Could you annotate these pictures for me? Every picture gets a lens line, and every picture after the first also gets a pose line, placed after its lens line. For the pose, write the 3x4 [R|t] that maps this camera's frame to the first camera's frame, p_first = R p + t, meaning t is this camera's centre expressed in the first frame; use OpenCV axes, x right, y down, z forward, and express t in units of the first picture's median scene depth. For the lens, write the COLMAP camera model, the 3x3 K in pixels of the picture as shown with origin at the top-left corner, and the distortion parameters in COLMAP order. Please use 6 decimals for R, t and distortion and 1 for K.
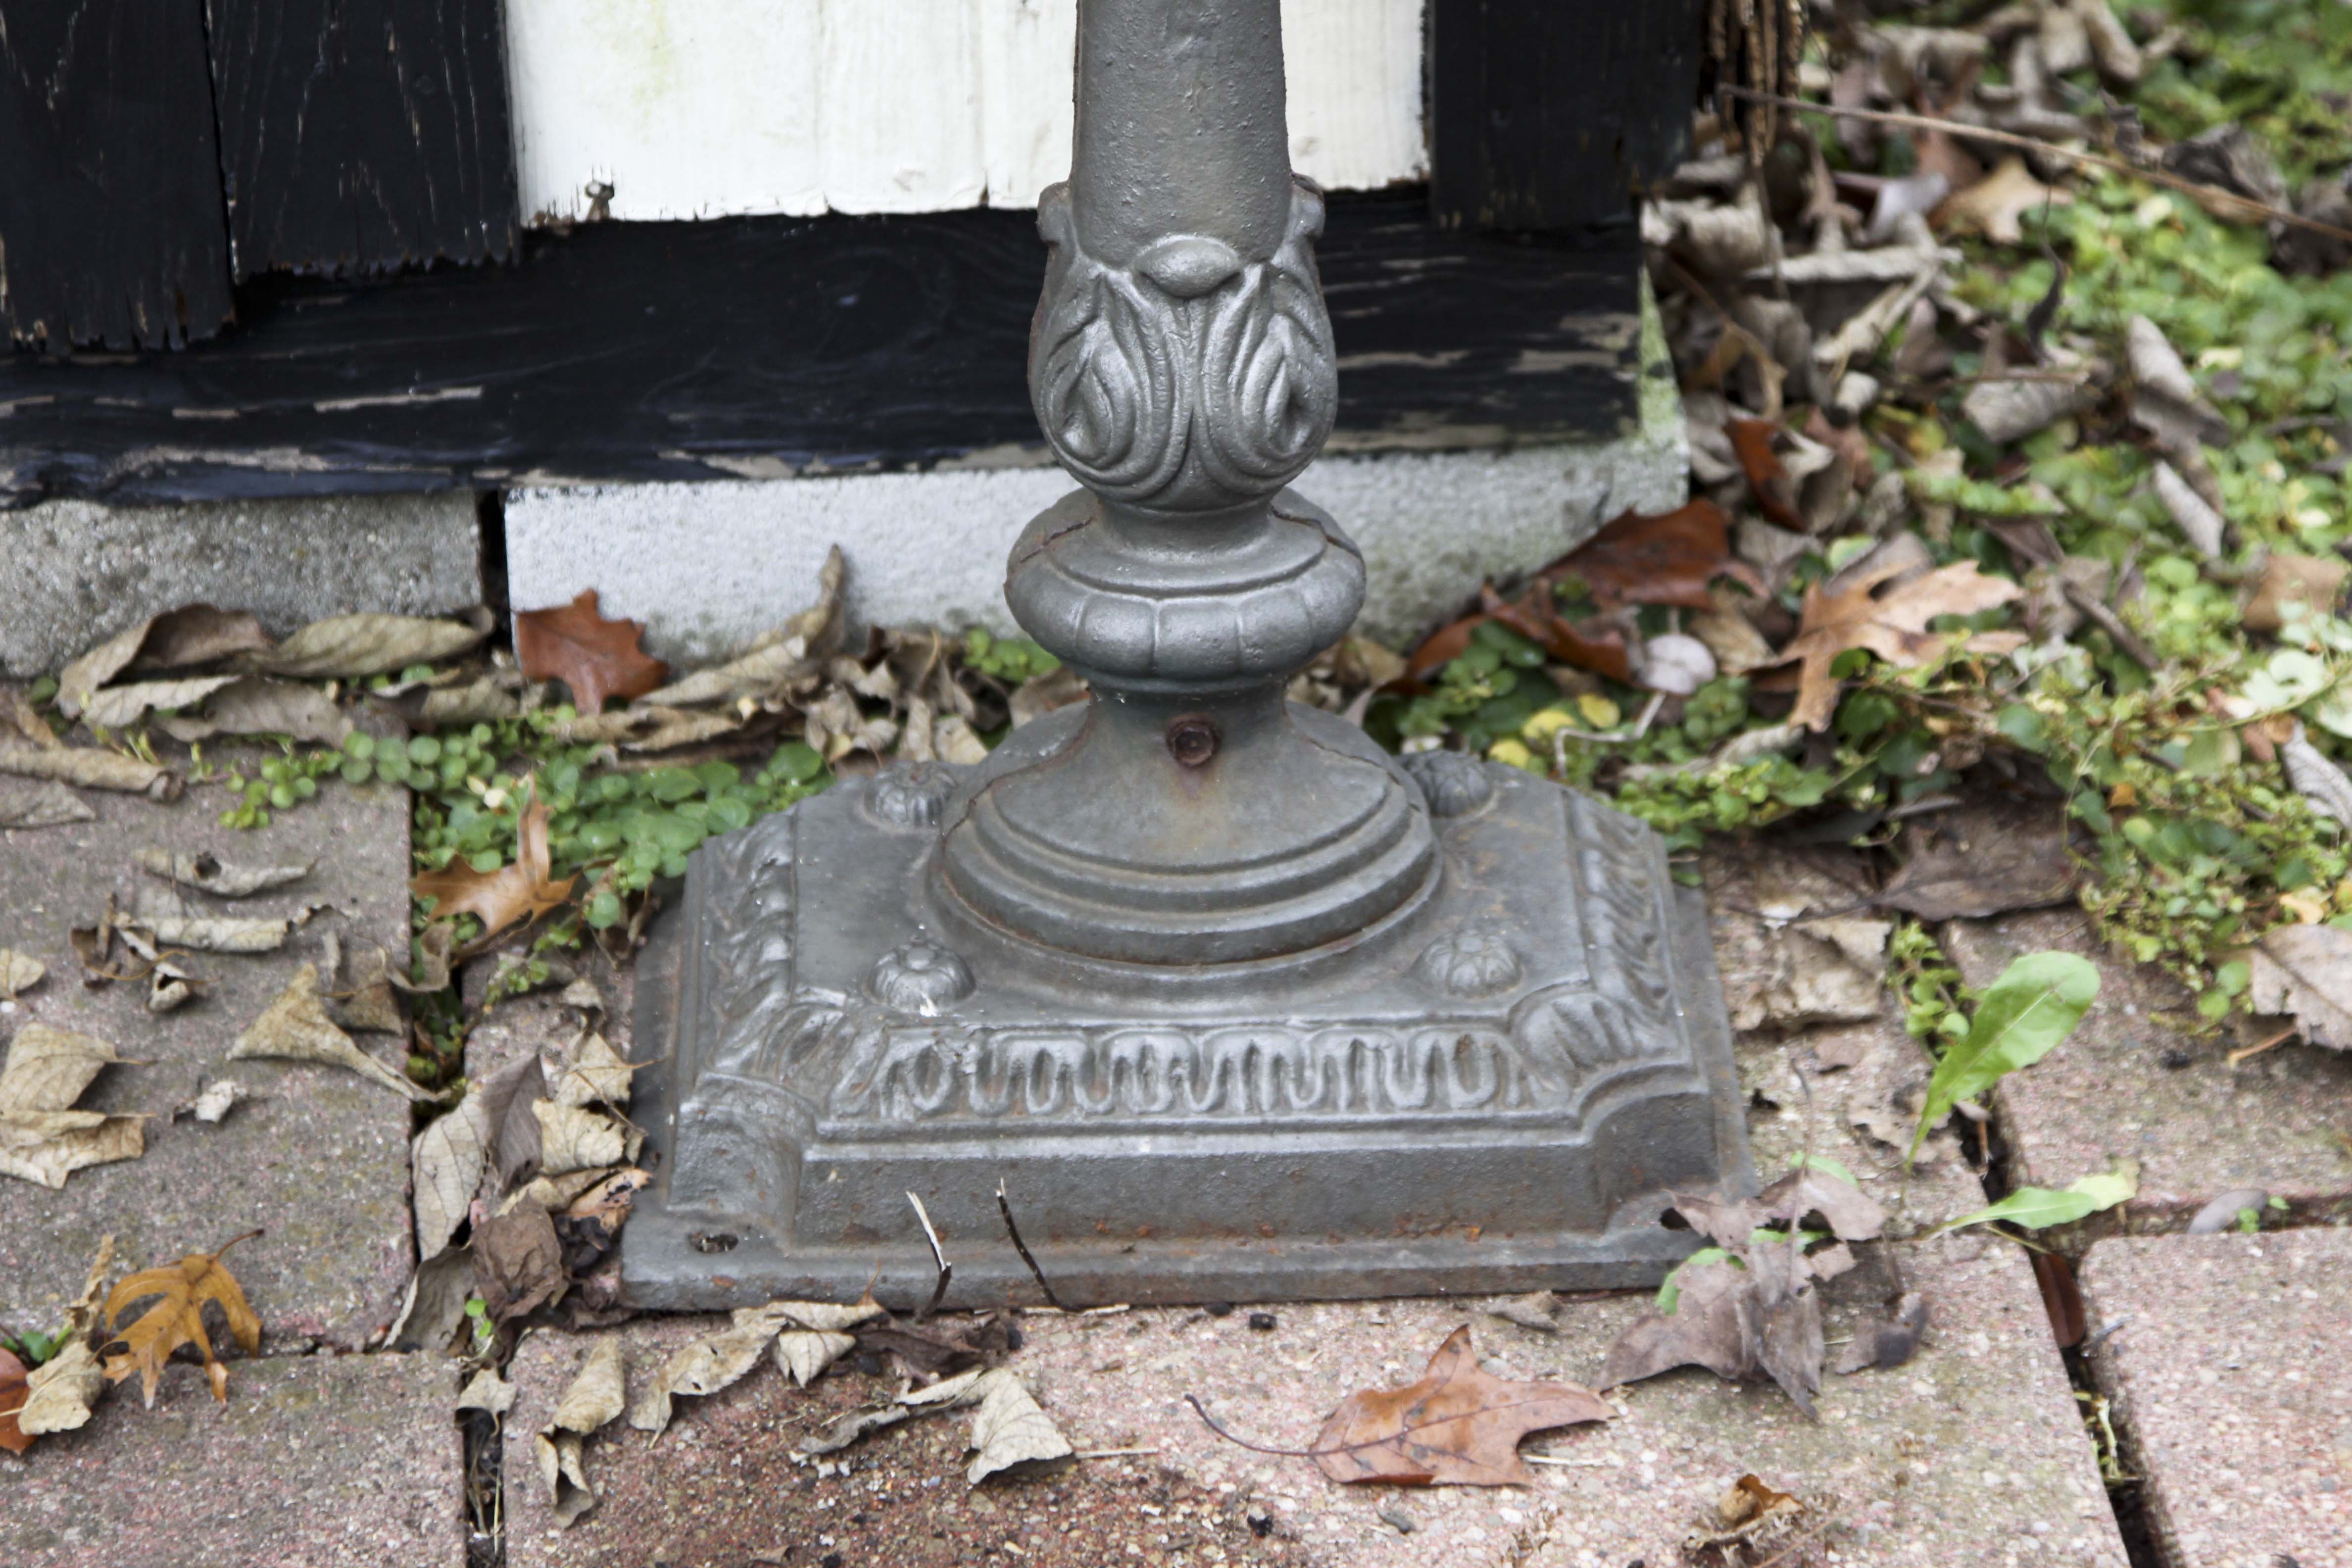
lens RADIAL K [[7600.7, 0, 1176.0], [0, 7600.7, 784.0], [0, 0, 1]] dist [0.367270, 0.065938]
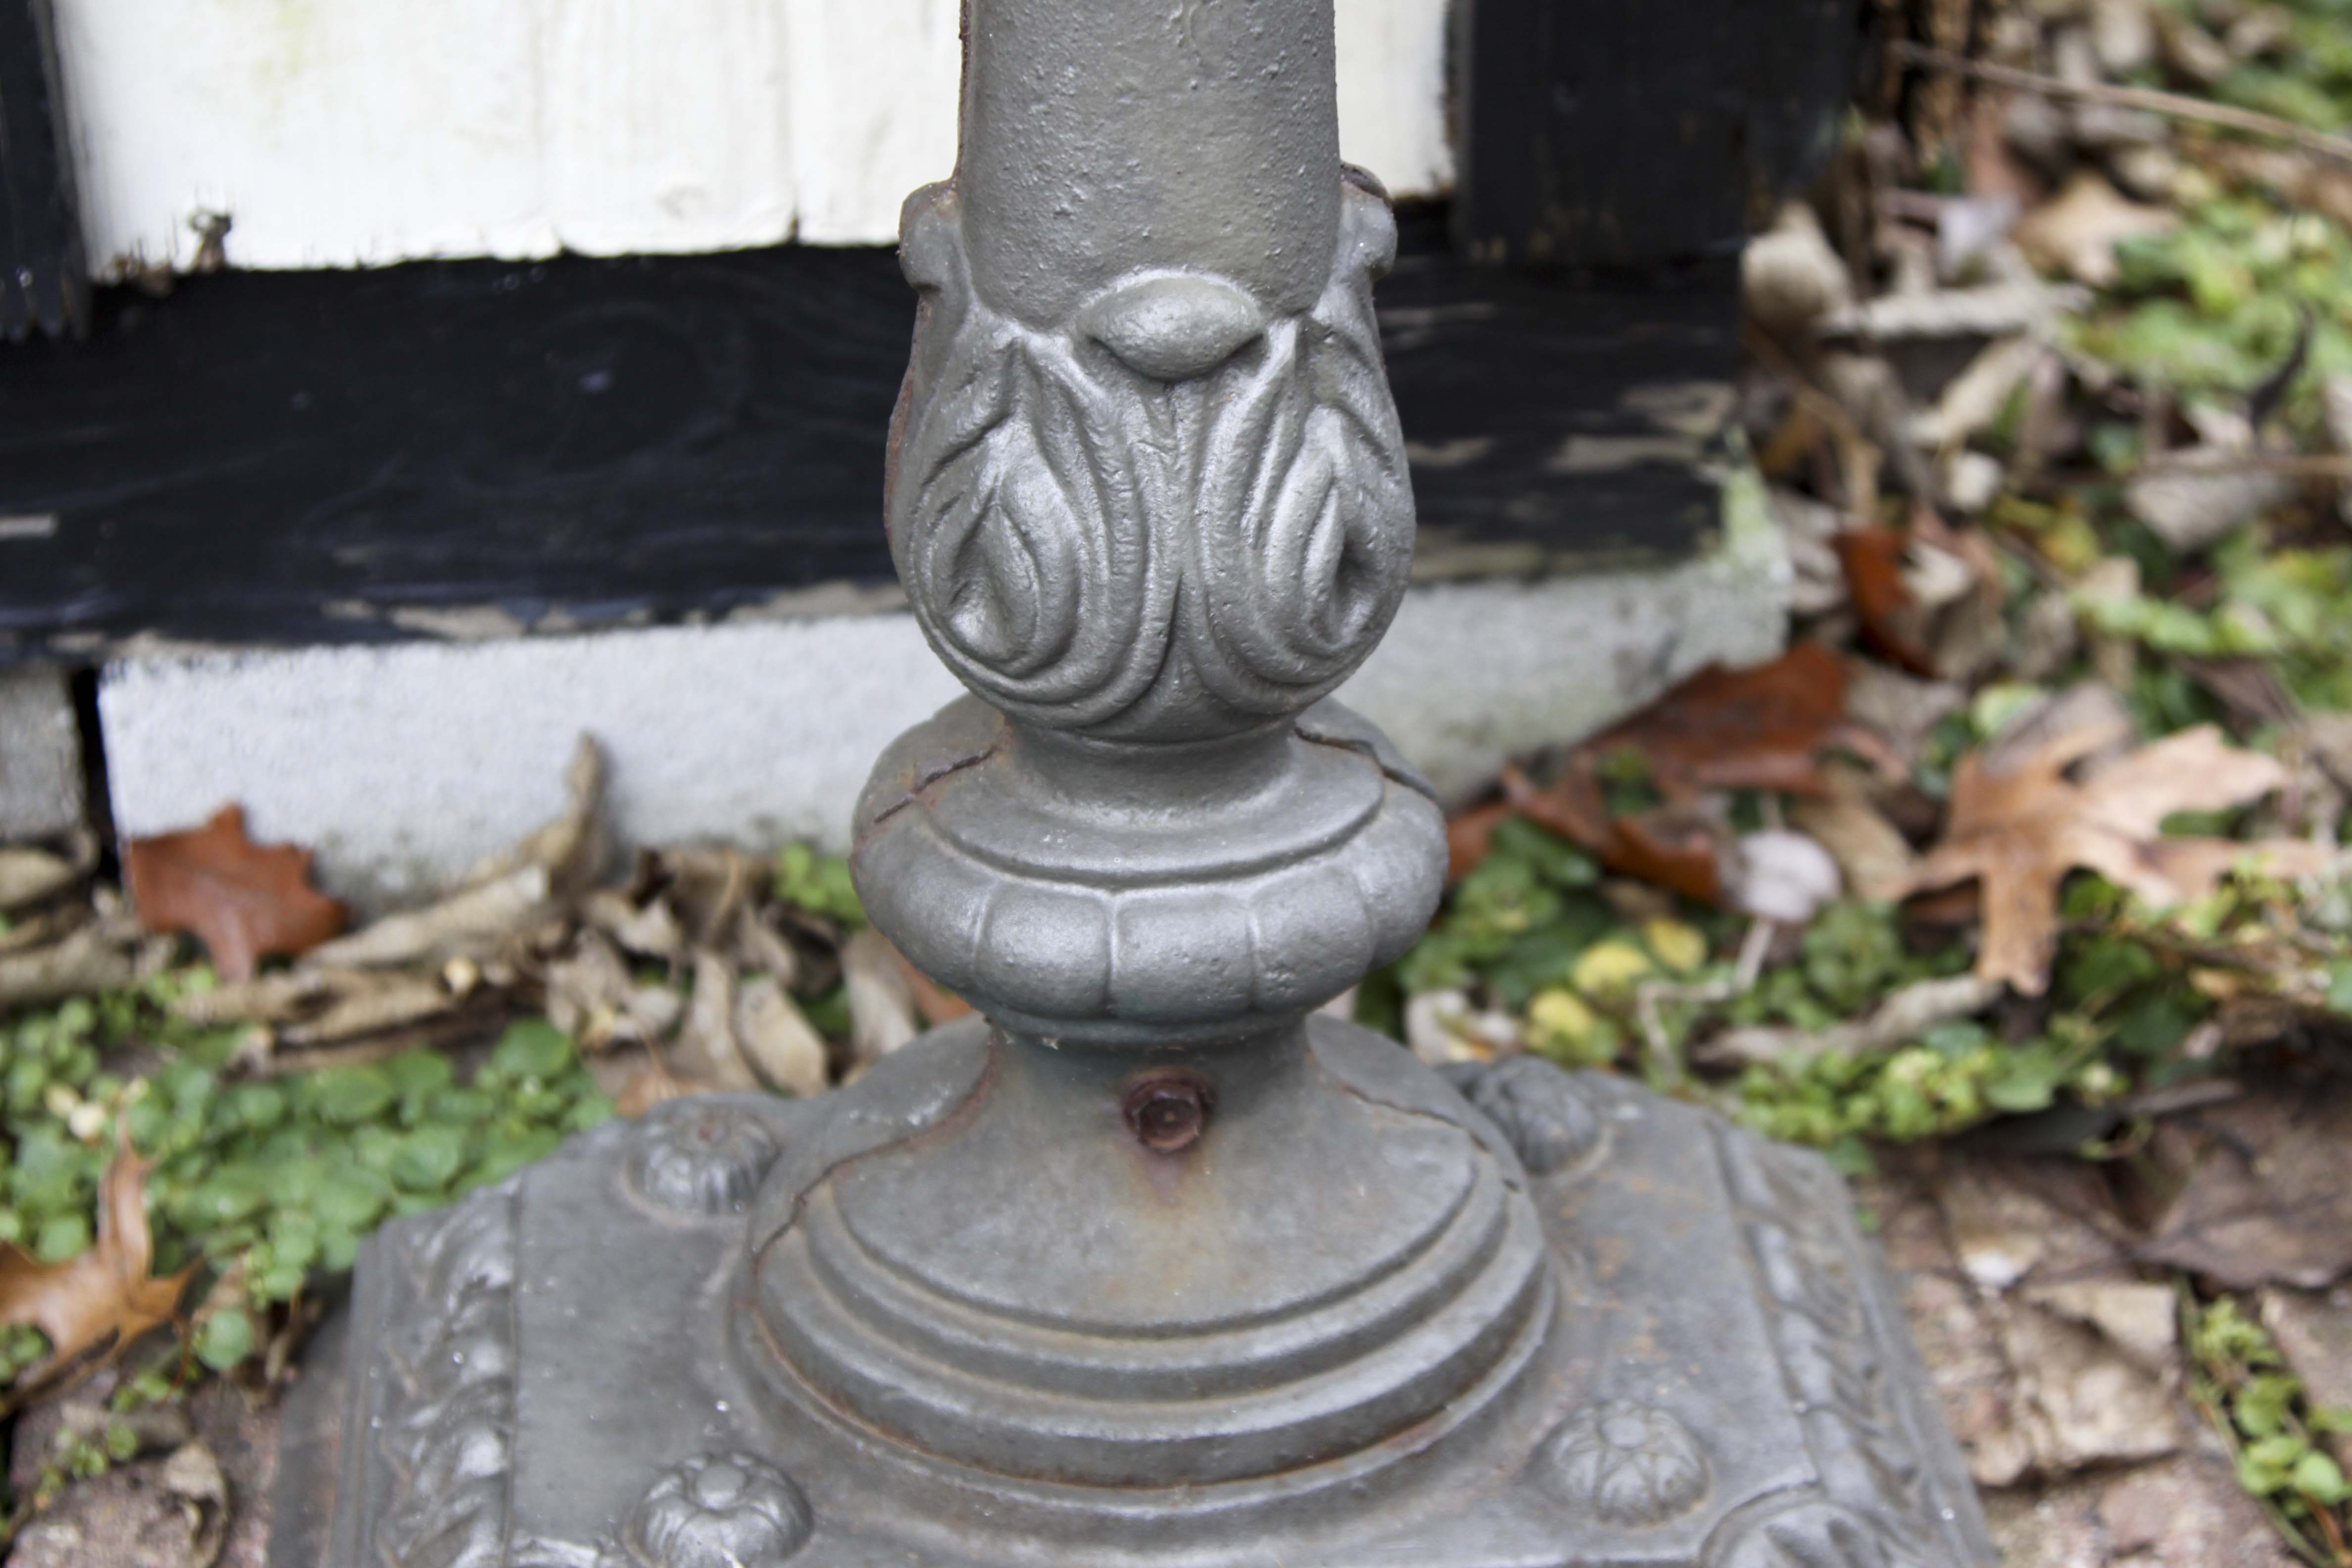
lens RADIAL K [[4915.5, 0, 1209.4], [0, 4915.5, 781.8], [0, 0, 1]] dist [0.069360, 0.213696]
pose [[0.997691, -0.019879, 0.064944, -0.017930], [0.018215, 0.999493, 0.026117, -0.038976], [-0.065431, -0.024874, 0.997547, 0.567553]]
